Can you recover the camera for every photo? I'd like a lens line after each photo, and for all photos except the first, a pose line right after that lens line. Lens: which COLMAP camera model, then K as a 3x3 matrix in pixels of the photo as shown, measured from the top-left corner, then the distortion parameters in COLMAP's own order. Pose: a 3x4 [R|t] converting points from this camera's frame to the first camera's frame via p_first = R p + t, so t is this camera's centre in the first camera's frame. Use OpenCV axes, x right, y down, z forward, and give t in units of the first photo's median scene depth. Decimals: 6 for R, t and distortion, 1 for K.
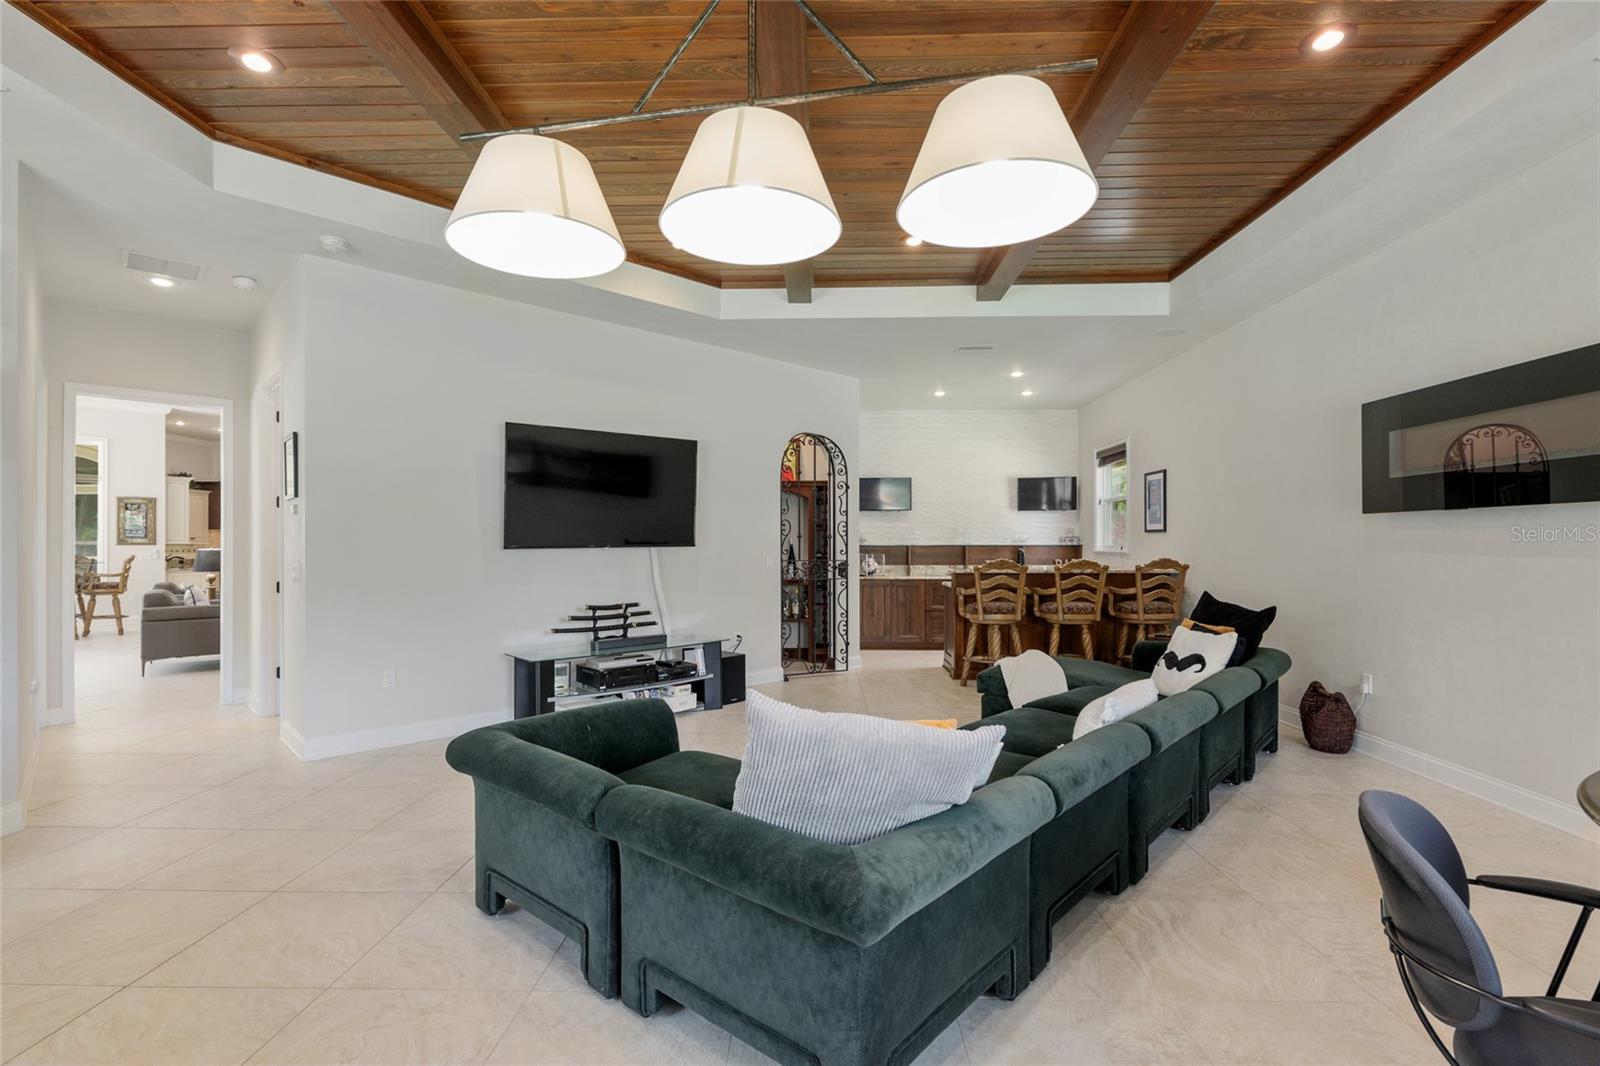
lens RADIAL K [[755.8, 0, 803.0], [0, 755.8, 546.9], [0, 0, 1]] dist [0.001960, 0.000076]
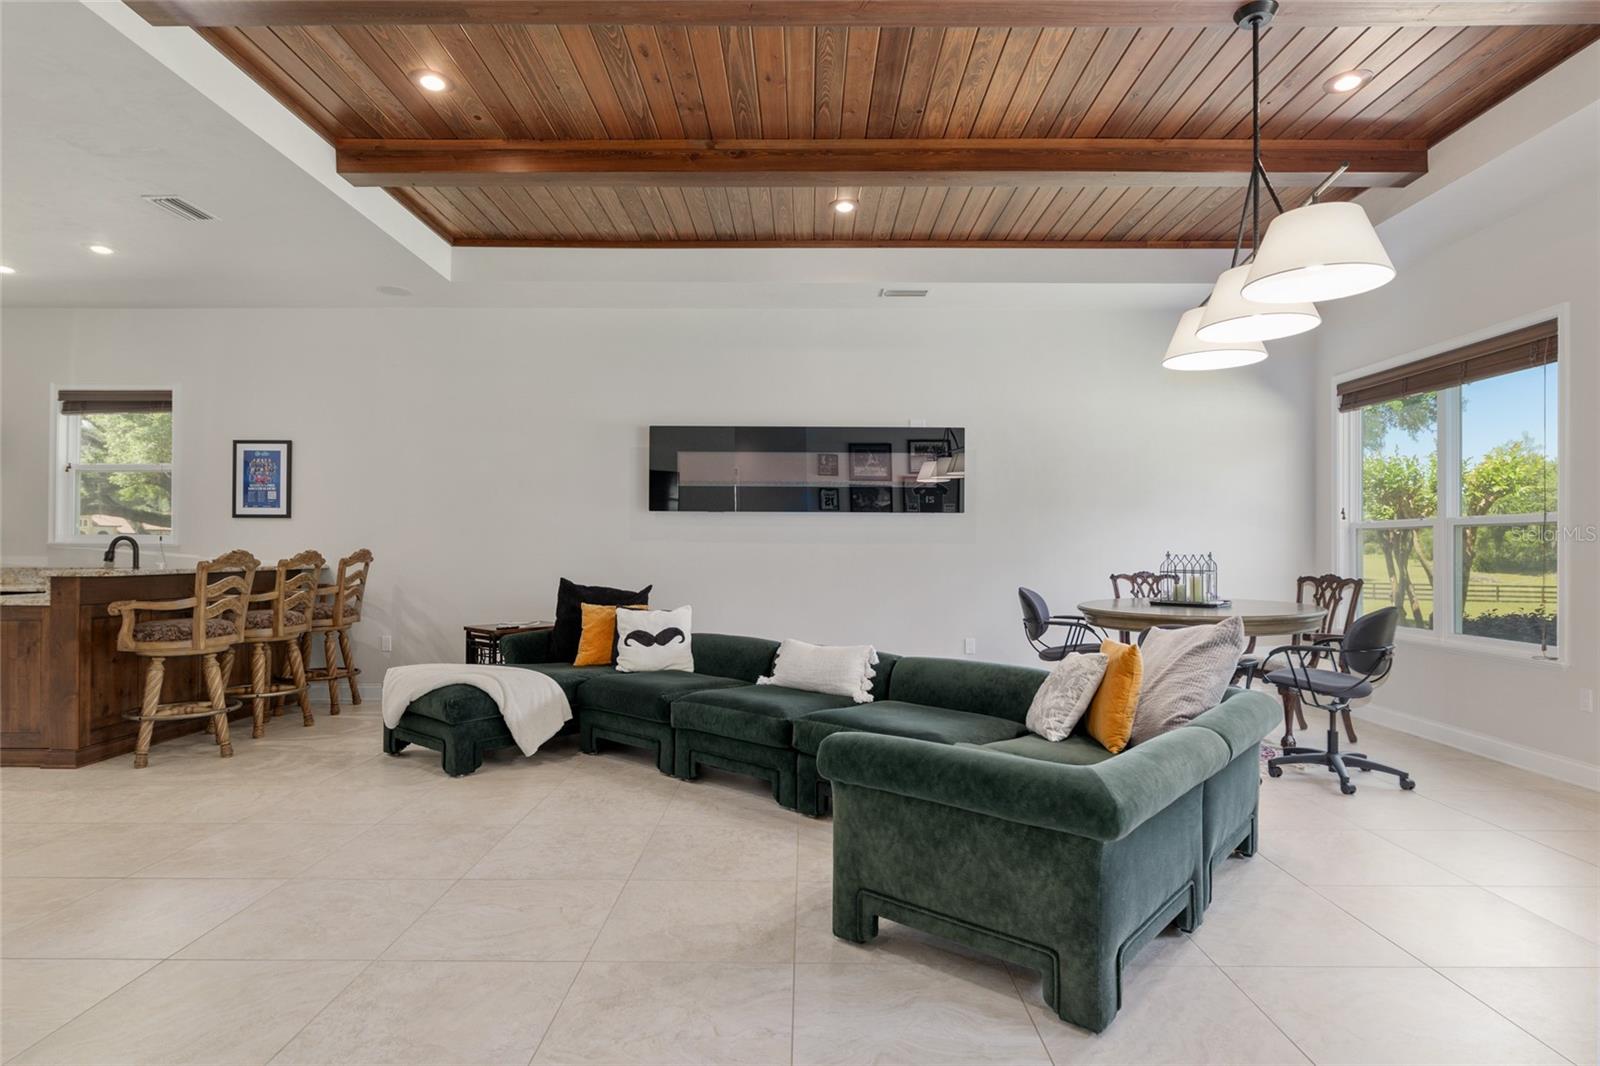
lens RADIAL K [[873.2, 0, 800.2], [0, 873.2, 525.7], [0, 0, 1]] dist [0.000536, 0.000157]
pose [[-0.019141, 0.038473, 0.999076, -0.461093], [-0.002069, 0.999256, -0.038520, 0.022800], [-0.999815, -0.002804, -0.019047, 0.485800]]
